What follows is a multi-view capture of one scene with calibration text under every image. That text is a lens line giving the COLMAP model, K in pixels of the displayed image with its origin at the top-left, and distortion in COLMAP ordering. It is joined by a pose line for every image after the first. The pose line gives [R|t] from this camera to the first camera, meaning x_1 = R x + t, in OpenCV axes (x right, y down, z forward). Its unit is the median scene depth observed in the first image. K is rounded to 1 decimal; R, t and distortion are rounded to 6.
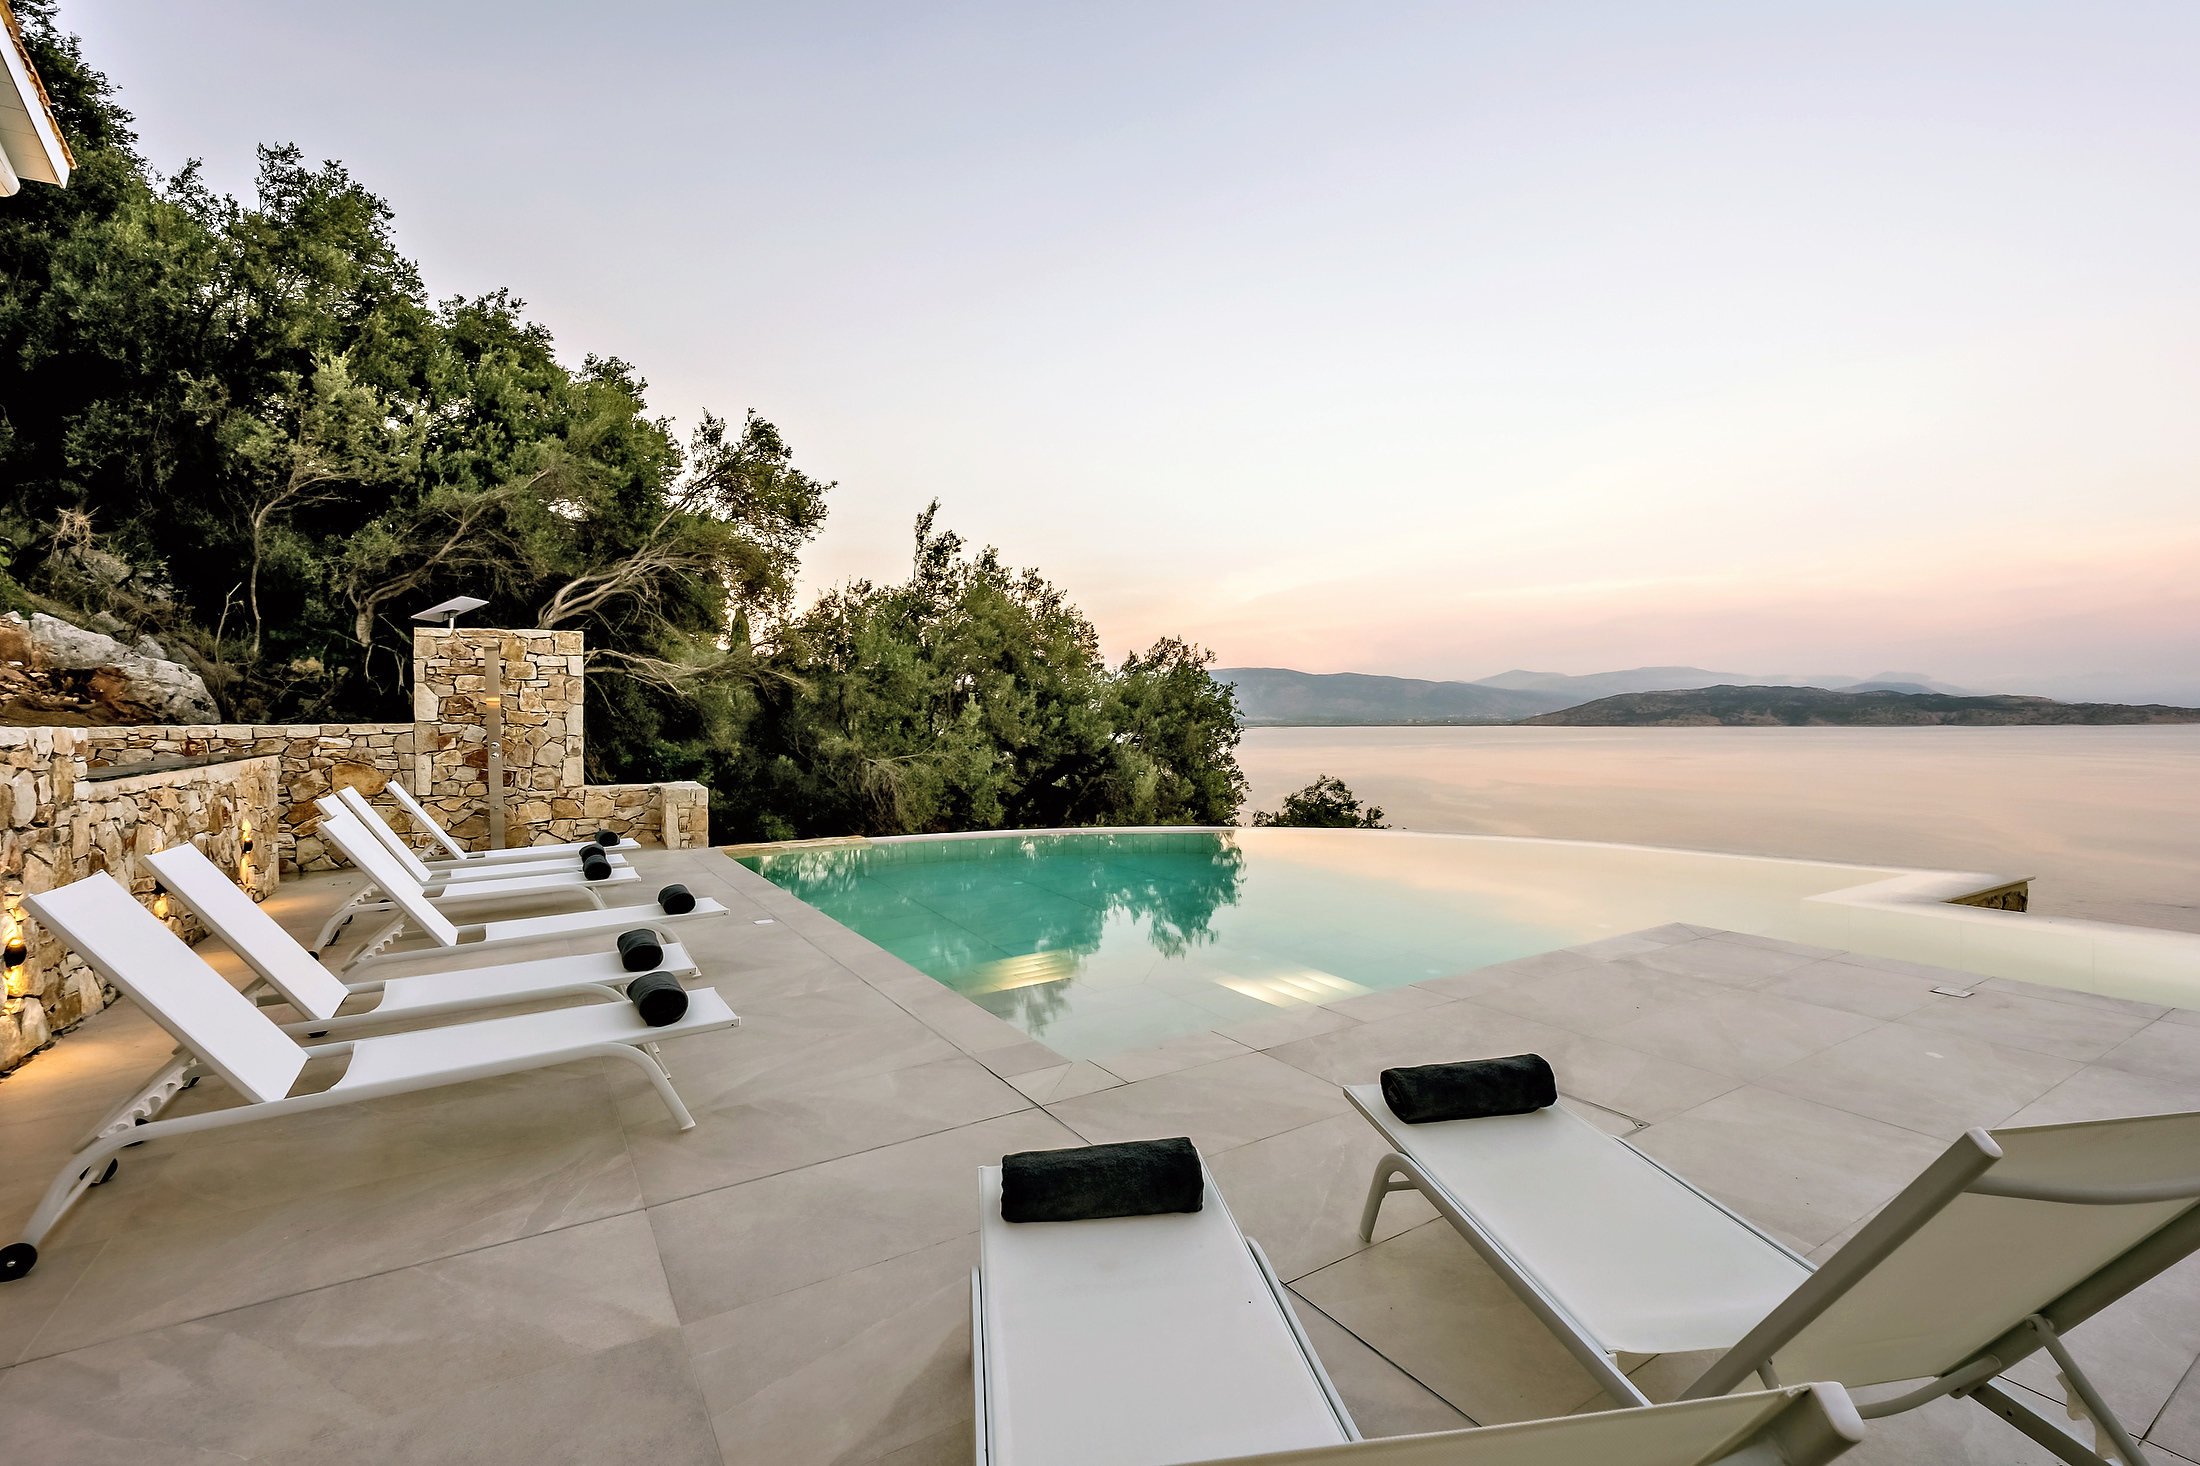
lens RADIAL K [[959.6, 0, 1094.3], [0, 959.6, 707.6], [0, 0, 1]] dist [-0.007905, -0.001210]
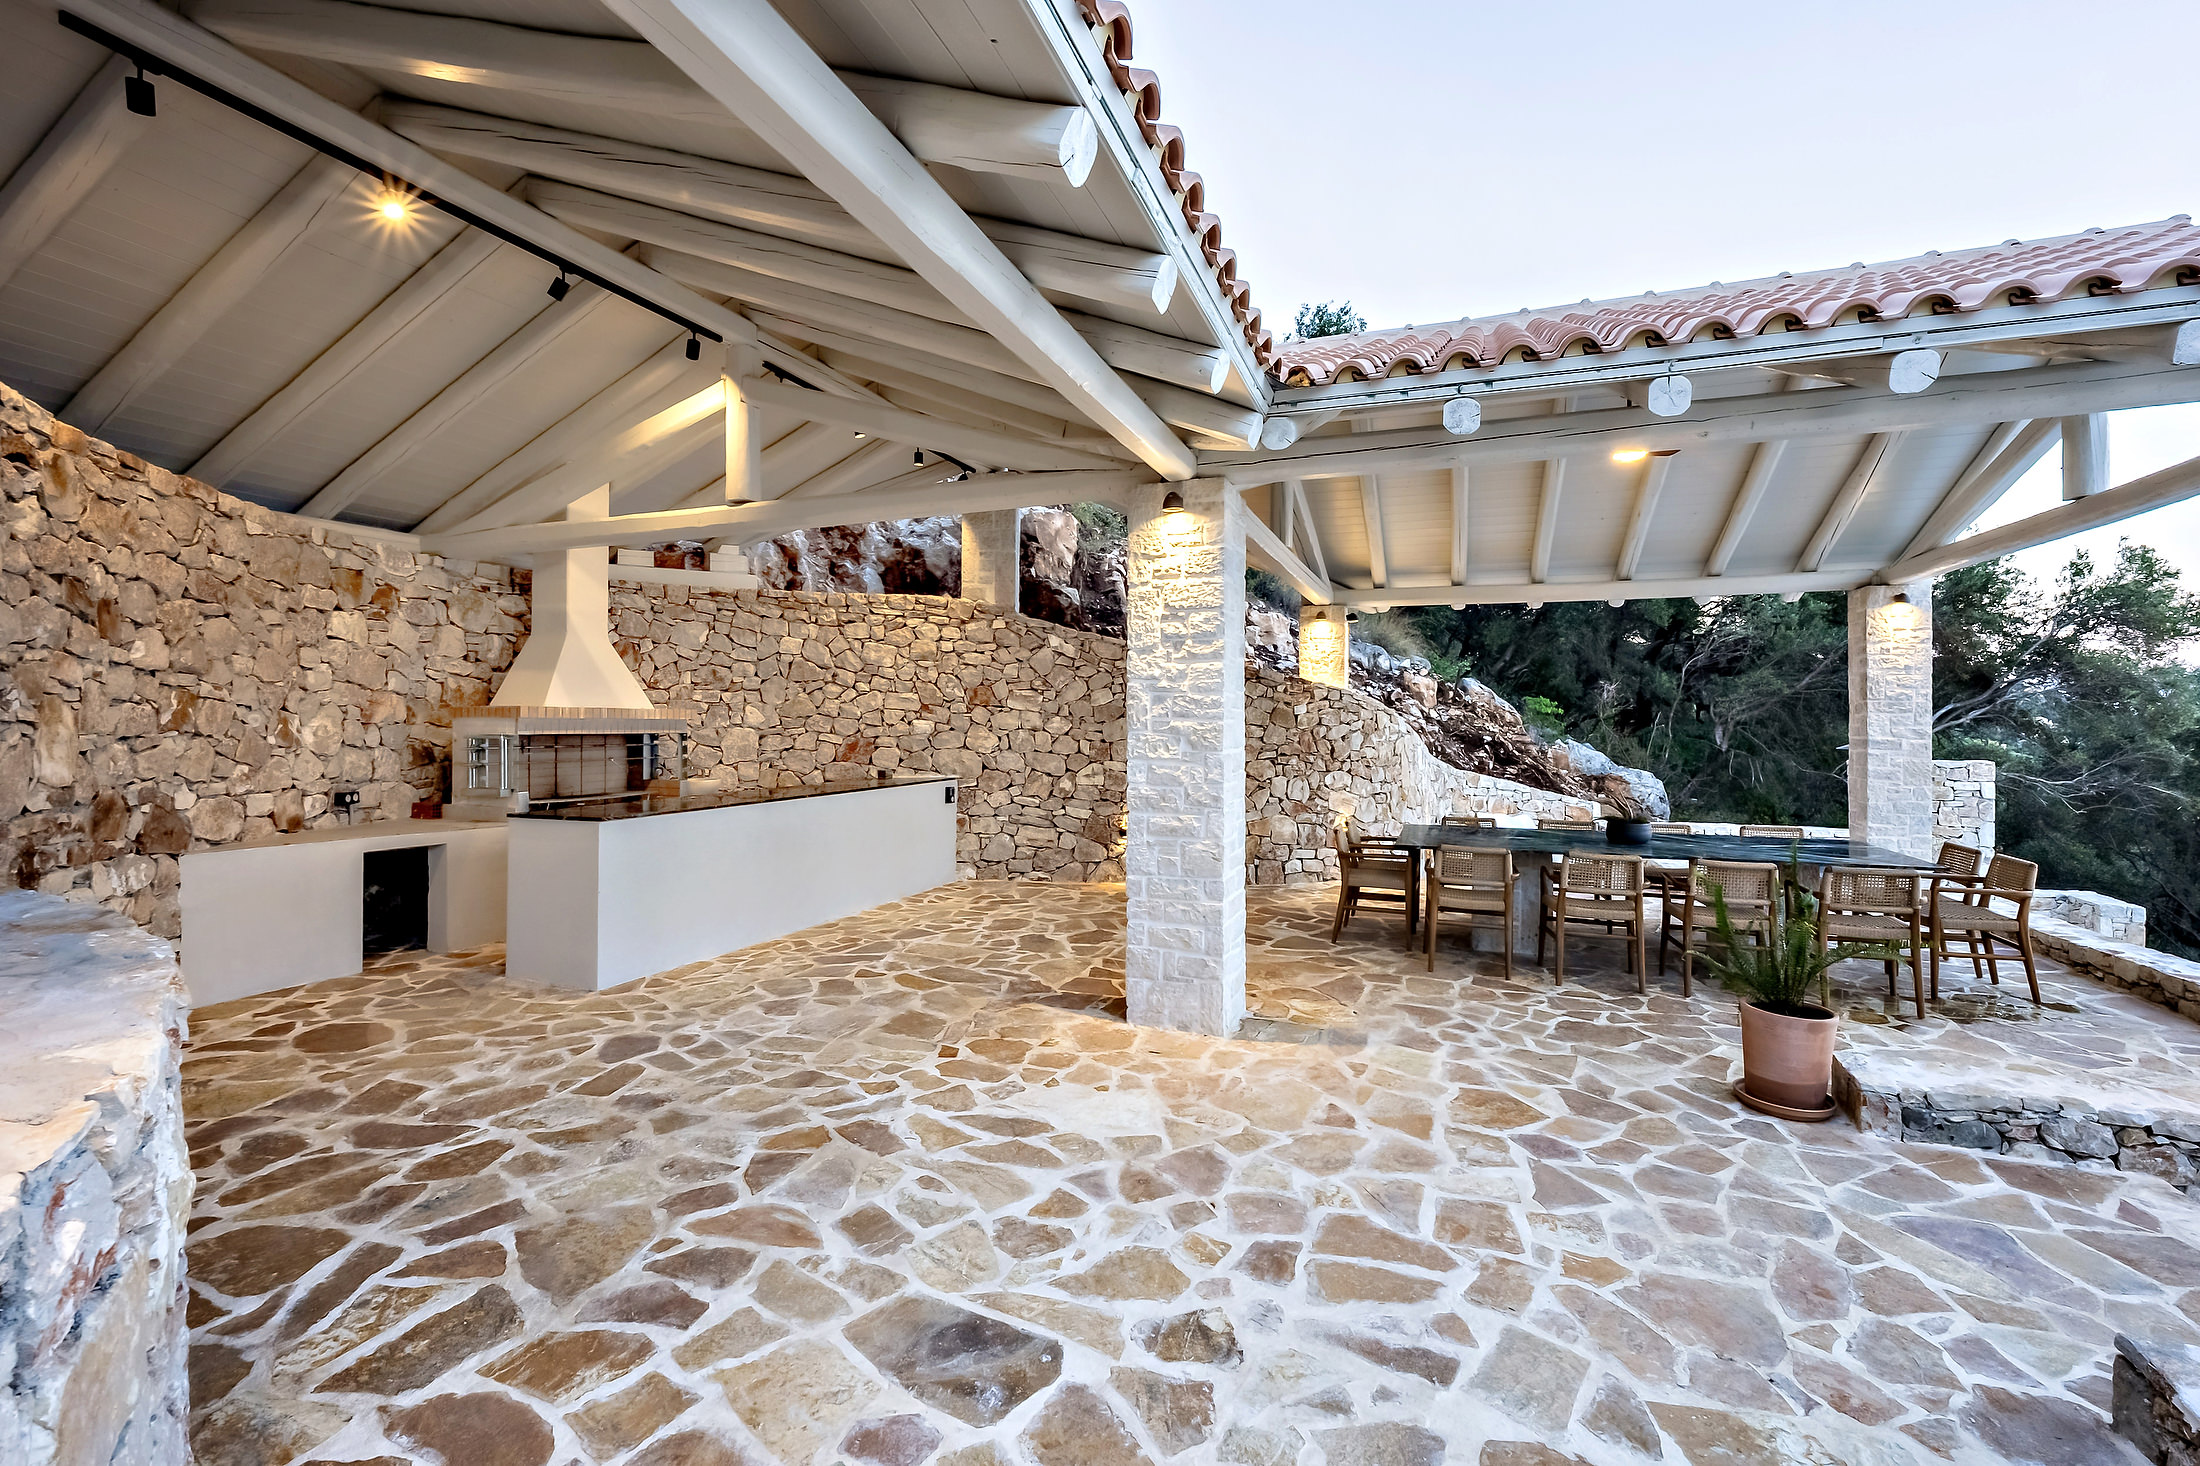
lens RADIAL K [[967.9, 0, 1094.5], [0, 967.9, 706.8], [0, 0, 1]] dist [-0.008284, -0.000399]
pose [[0.616196, 0.003185, -0.787586, -0.292230], [-0.007474, 0.999970, -0.001803, -0.146069], [0.787557, 0.006997, 0.616202, -0.688320]]
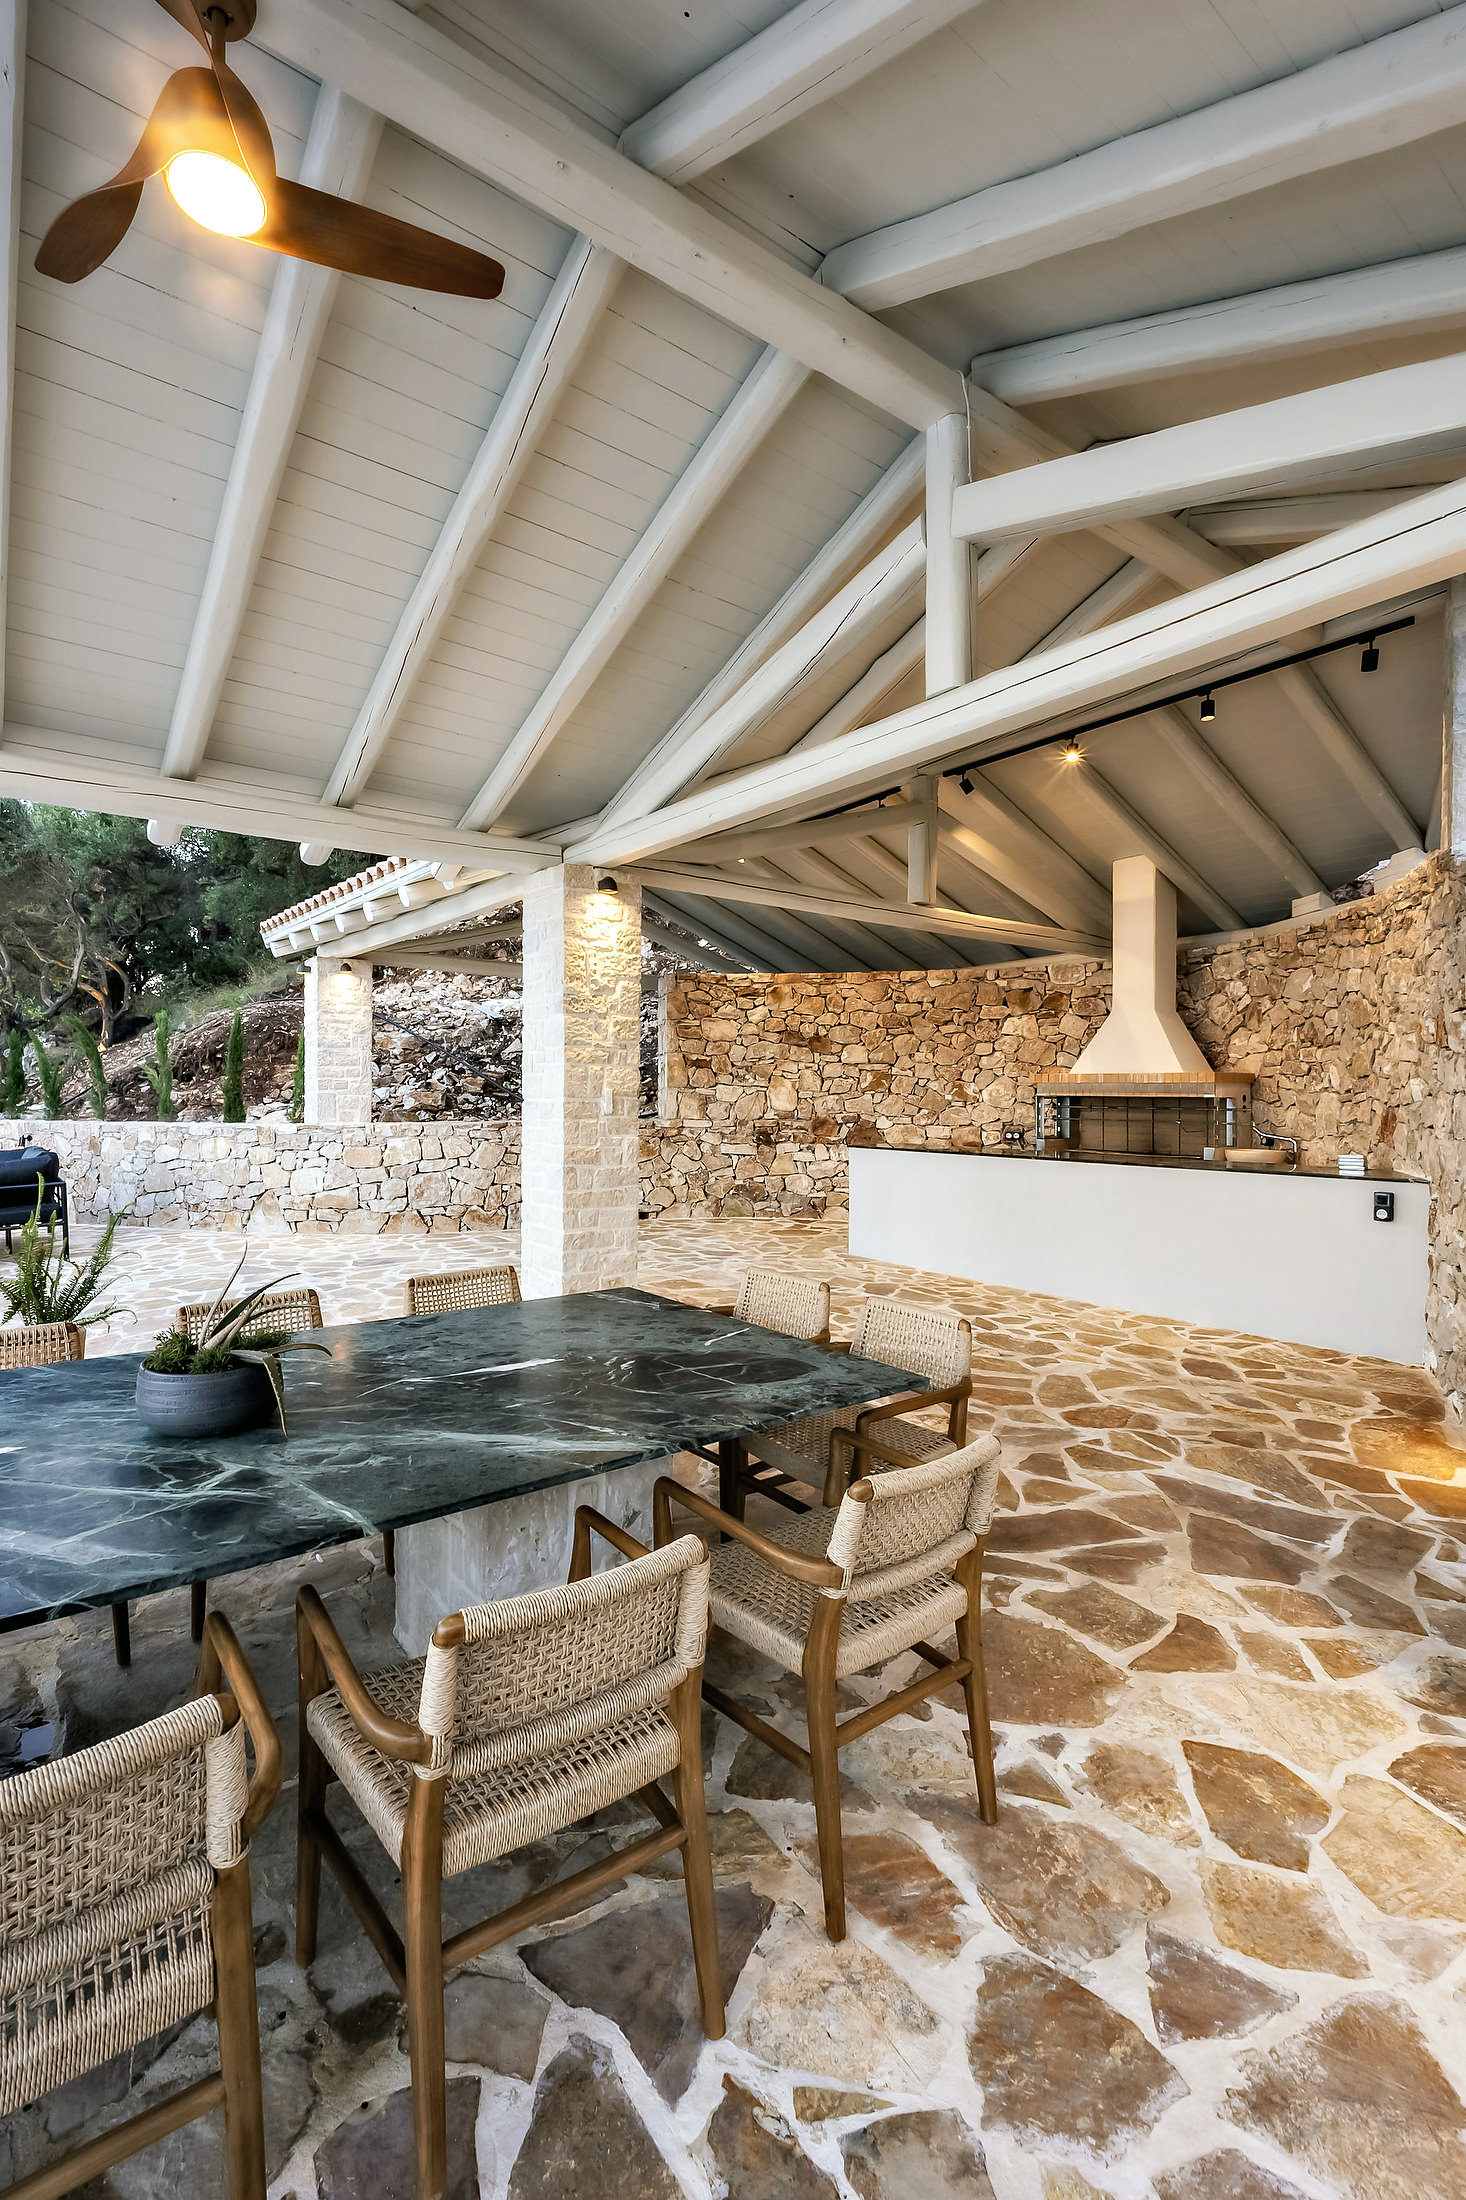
lens RADIAL K [[959.6, 0, 695.7], [0, 959.6, 1107.4], [0, 0, 1]] dist [-0.007905, -0.001210]
pose [[-0.996023, 0.003969, -0.089013, -0.685199], [0.003315, 0.999966, 0.007491, -0.121097], [0.089040, 0.007167, -0.996002, 0.289743]]
